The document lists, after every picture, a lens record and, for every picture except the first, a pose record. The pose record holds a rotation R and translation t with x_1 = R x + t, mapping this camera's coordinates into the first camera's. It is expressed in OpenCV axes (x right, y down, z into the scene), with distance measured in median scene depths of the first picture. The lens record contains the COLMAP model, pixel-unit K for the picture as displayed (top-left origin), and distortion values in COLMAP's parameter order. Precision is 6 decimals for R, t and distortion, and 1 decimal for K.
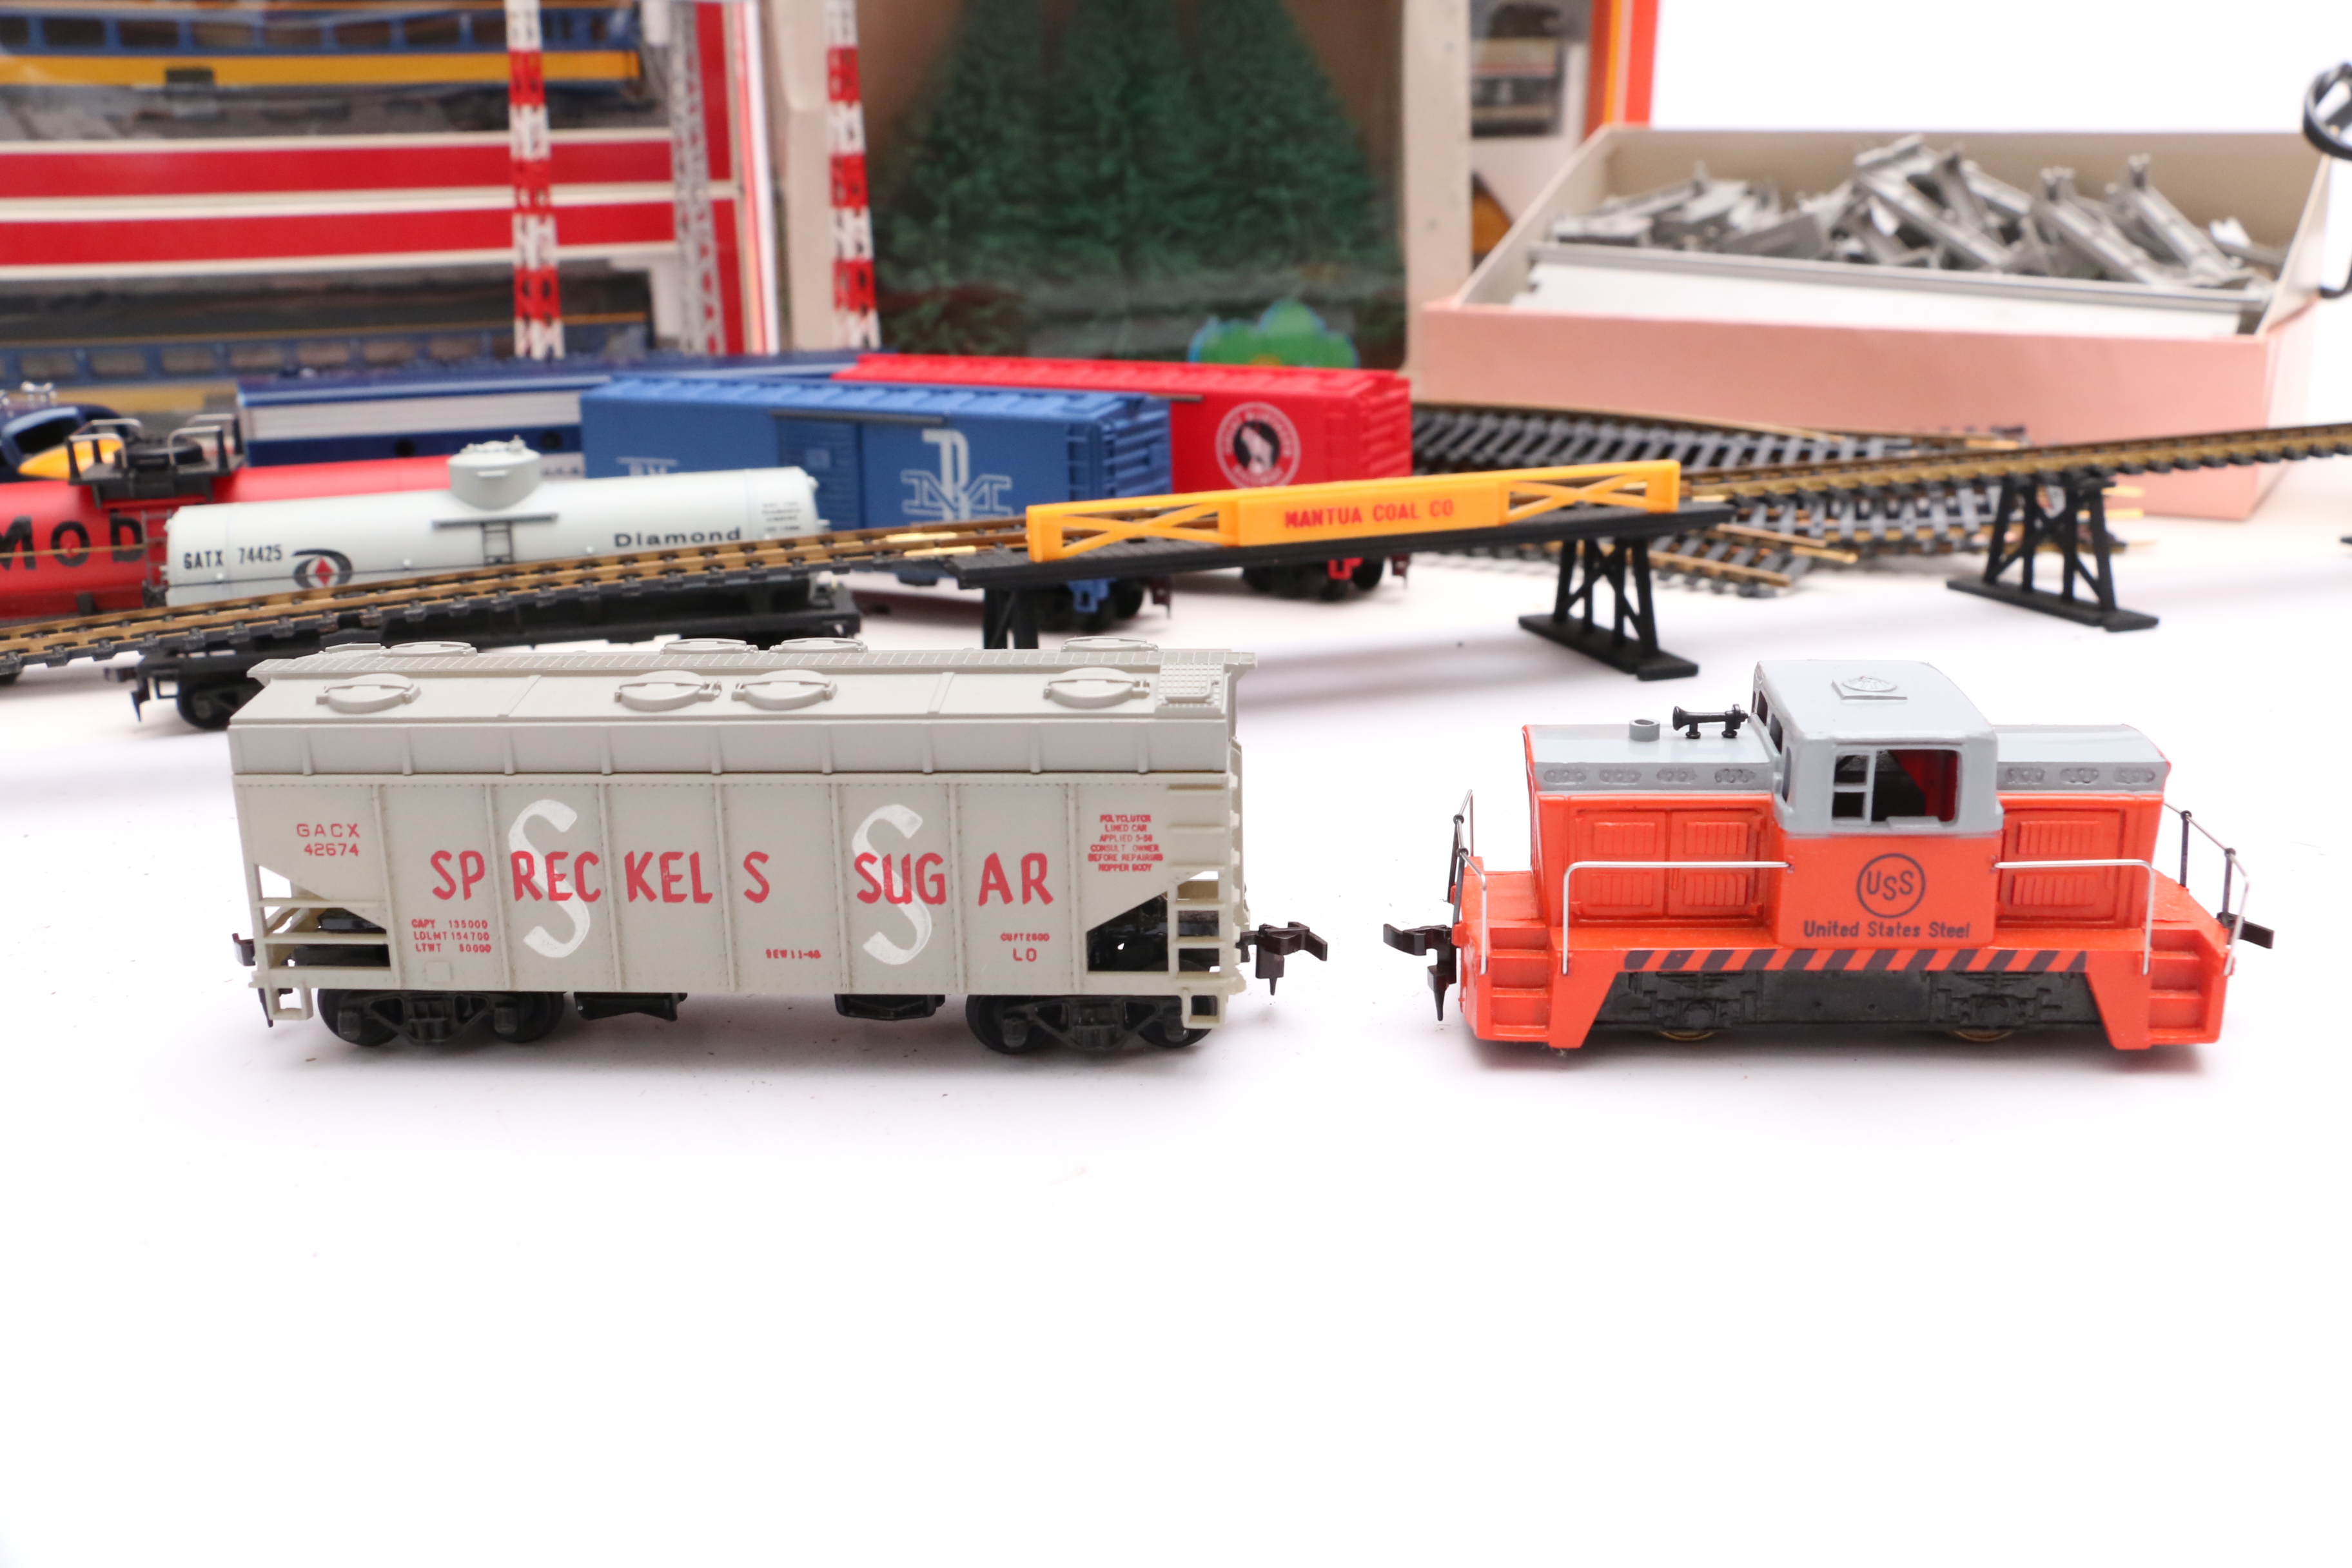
lens RADIAL K [[2272.3, 0, 1203.0], [0, 2272.3, 784.9], [0, 0, 1]] dist [-0.150076, 0.220723]
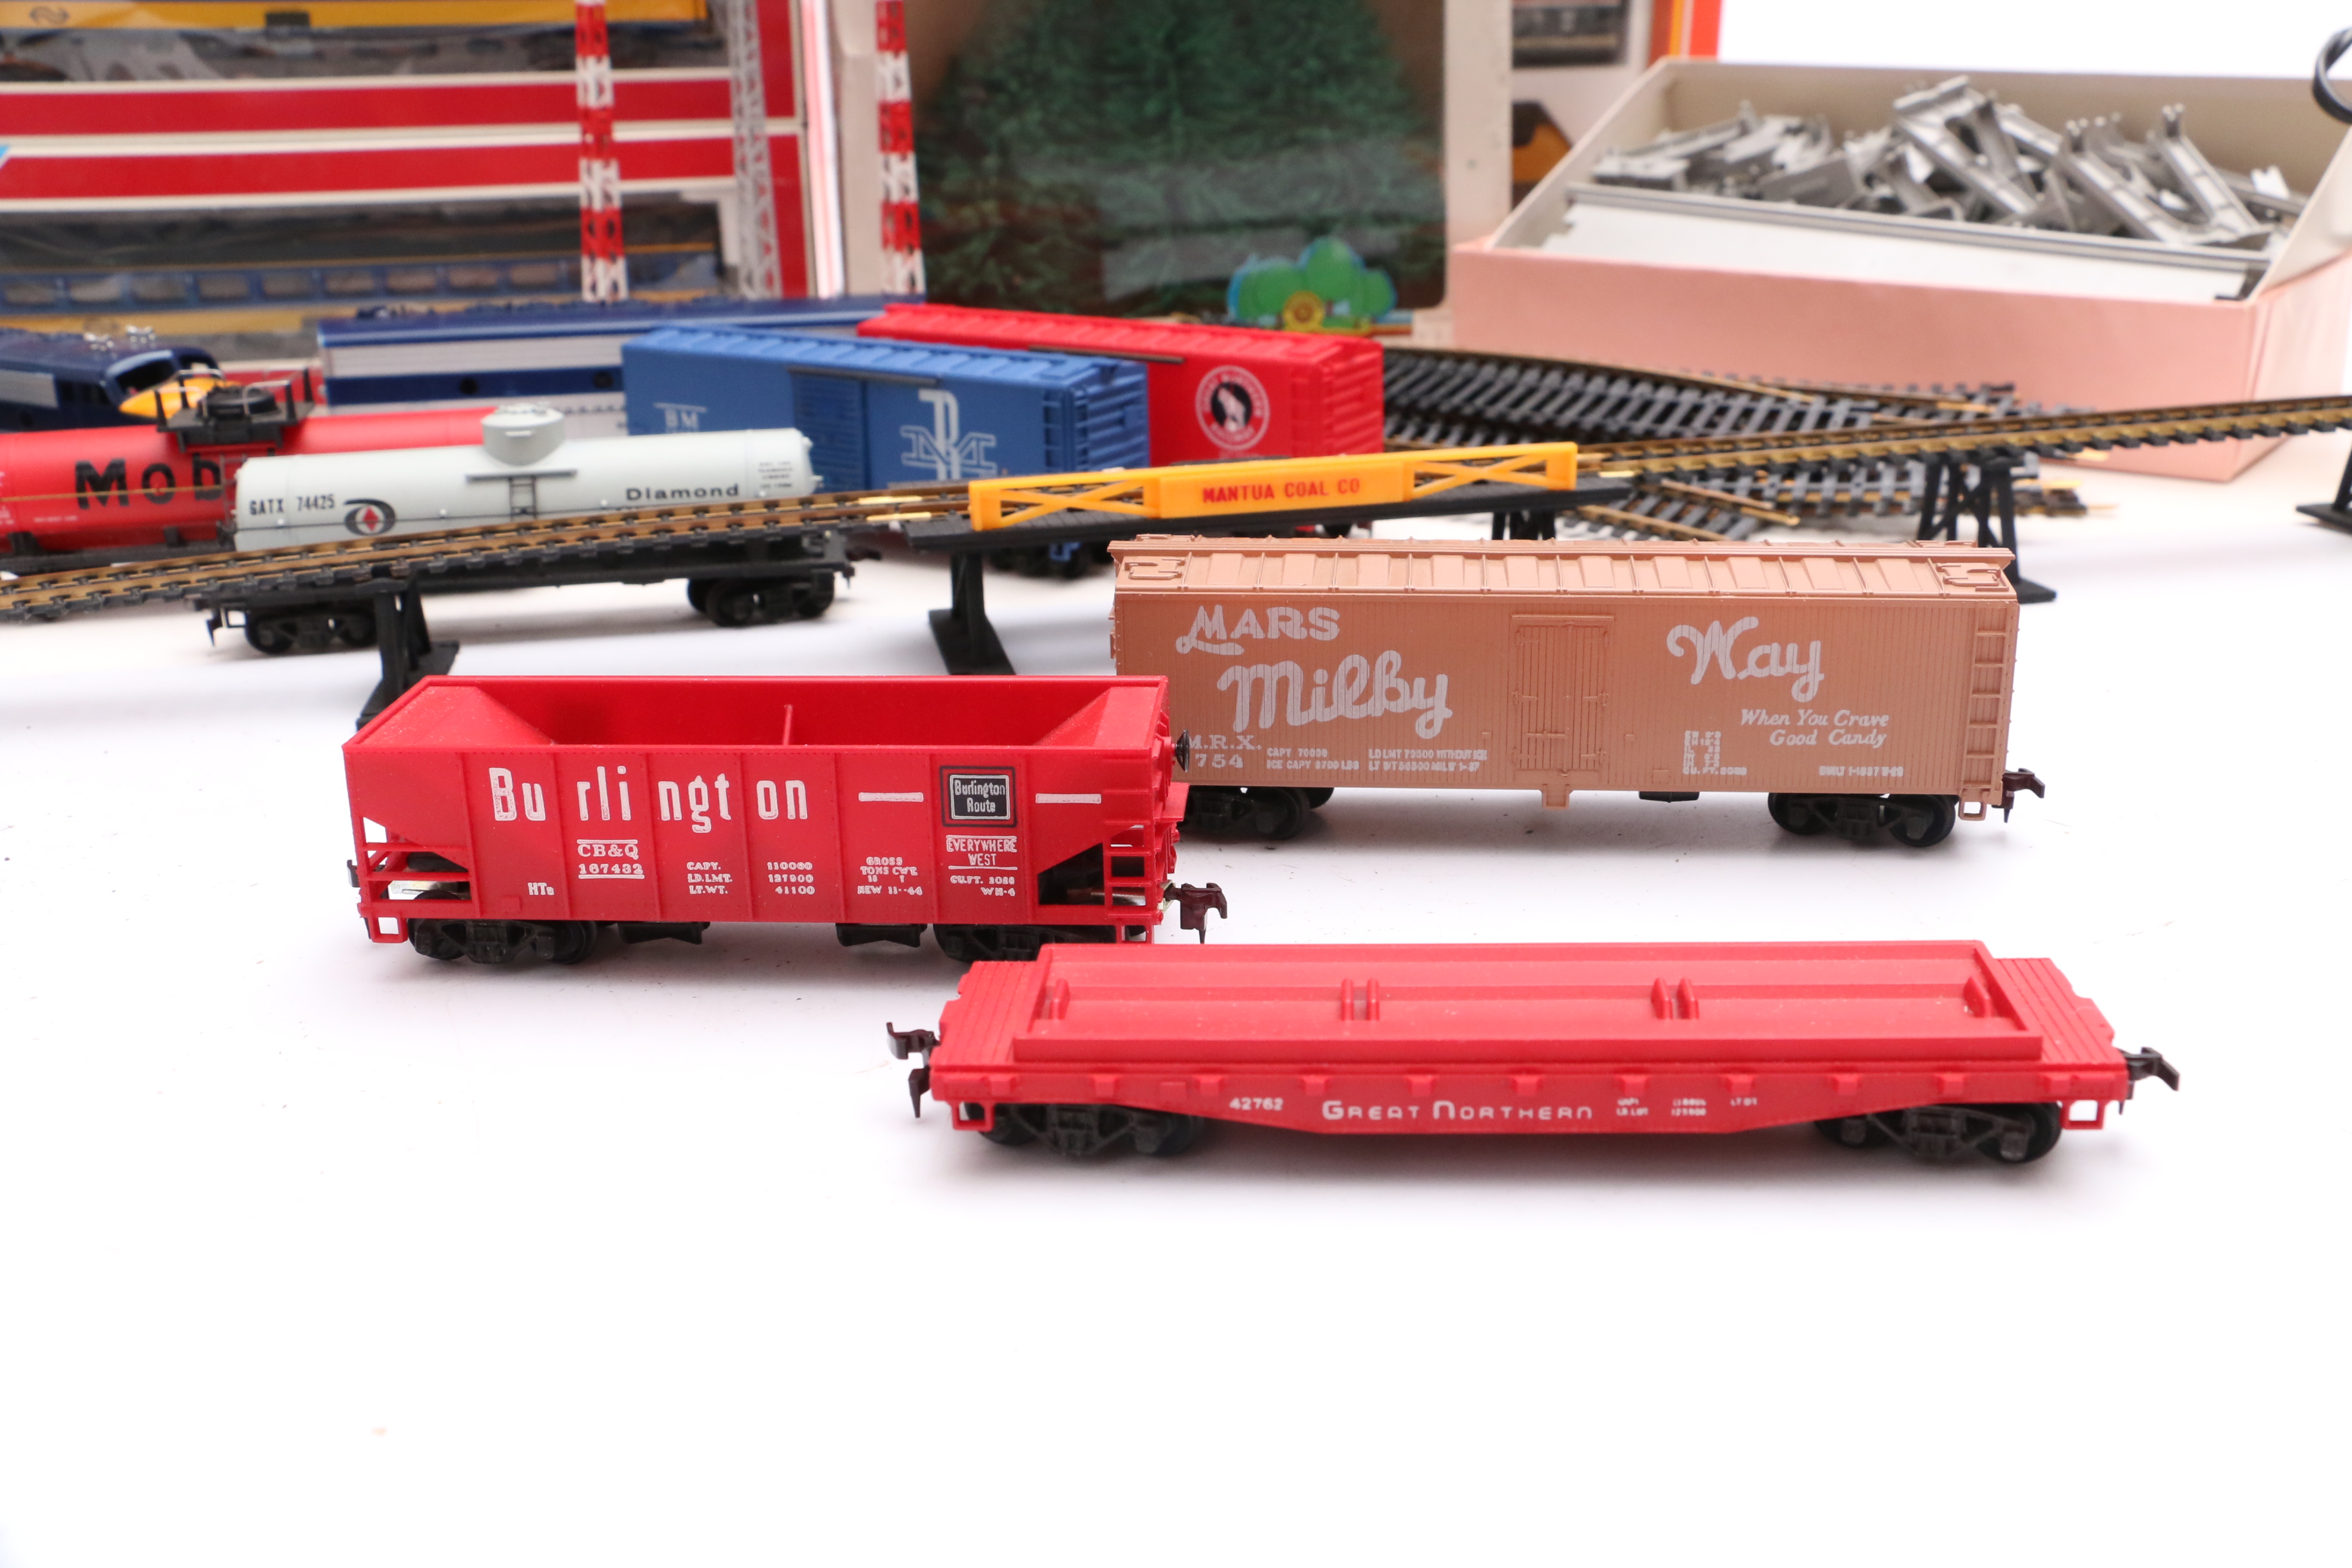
lens RADIAL K [[2399.1, 0, 1193.0], [0, 2399.1, 771.2], [0, 0, 1]] dist [-0.121843, 0.224311]
pose [[0.996238, 0.029826, -0.081364, 0.081382], [-0.026253, 0.998658, 0.044639, -0.020738], [0.082586, -0.042335, 0.995684, -0.112935]]
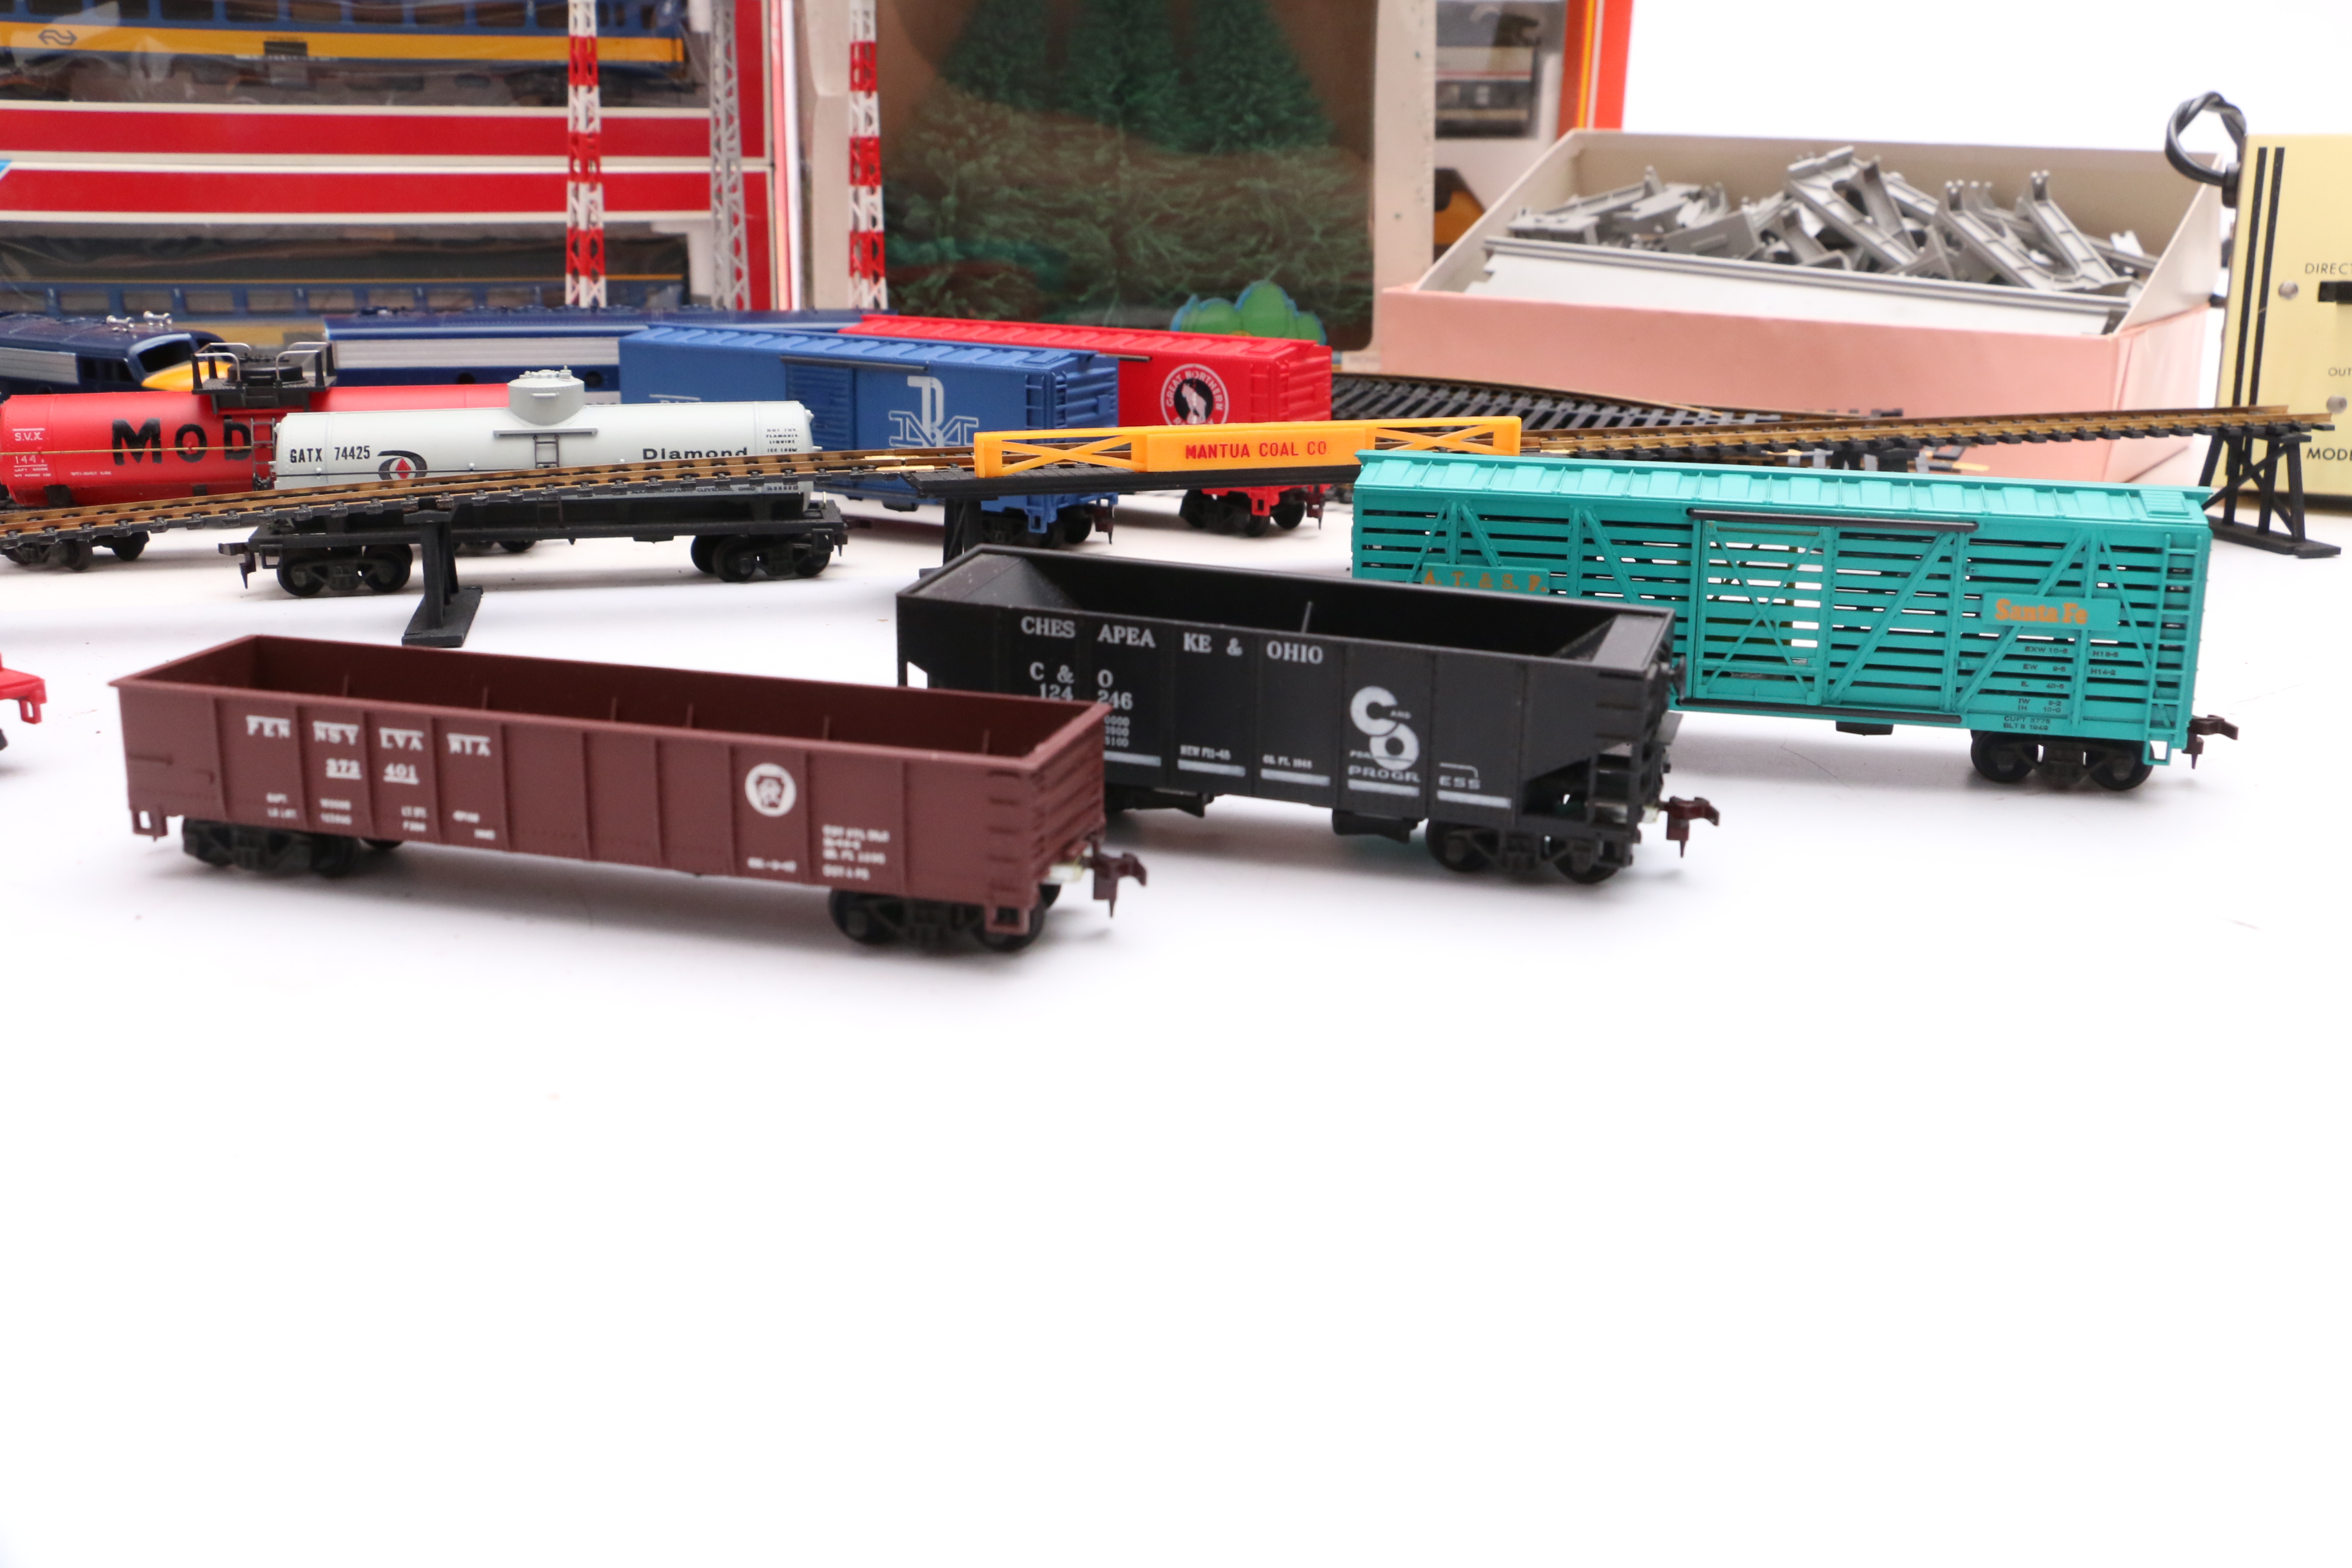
lens RADIAL K [[2399.1, 0, 1193.0], [0, 2399.1, 771.2], [0, 0, 1]] dist [-0.121843, 0.224311]
pose [[0.998859, 0.037639, -0.029404, 0.052512], [-0.038015, 0.999201, -0.012333, 0.044509], [0.028917, 0.013437, 0.999492, -0.181429]]
